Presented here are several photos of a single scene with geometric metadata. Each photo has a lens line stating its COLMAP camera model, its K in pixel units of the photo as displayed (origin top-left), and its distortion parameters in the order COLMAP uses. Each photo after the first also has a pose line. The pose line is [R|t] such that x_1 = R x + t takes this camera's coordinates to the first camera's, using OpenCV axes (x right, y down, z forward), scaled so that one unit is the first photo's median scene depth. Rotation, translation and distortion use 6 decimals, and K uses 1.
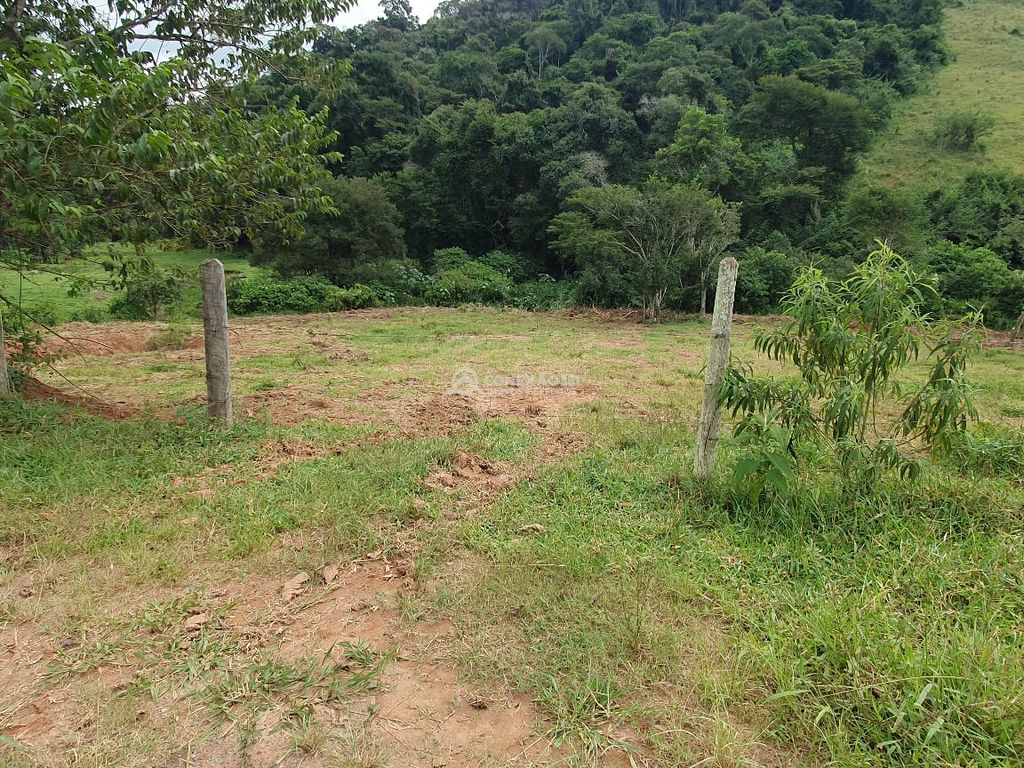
lens RADIAL K [[641.9, 0, 512.0], [0, 641.9, 384.0], [0, 0, 1]] dist [0.014305, 0.003758]
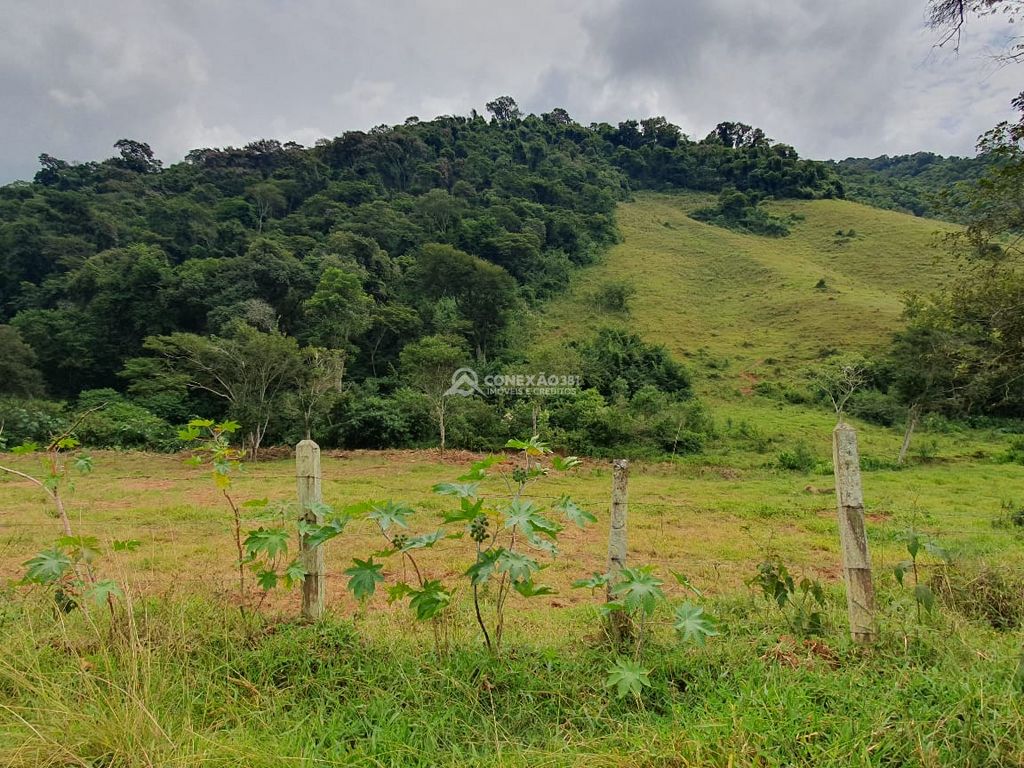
lens RADIAL K [[641.9, 0, 512.0], [0, 641.9, 384.0], [0, 0, 1]] dist [0.014305, 0.003758]
pose [[0.951967, -0.000795, 0.306199, 0.130776], [0.064449, 0.978115, -0.197831, 0.006777], [-0.299341, 0.208063, 0.931185, -0.051498]]
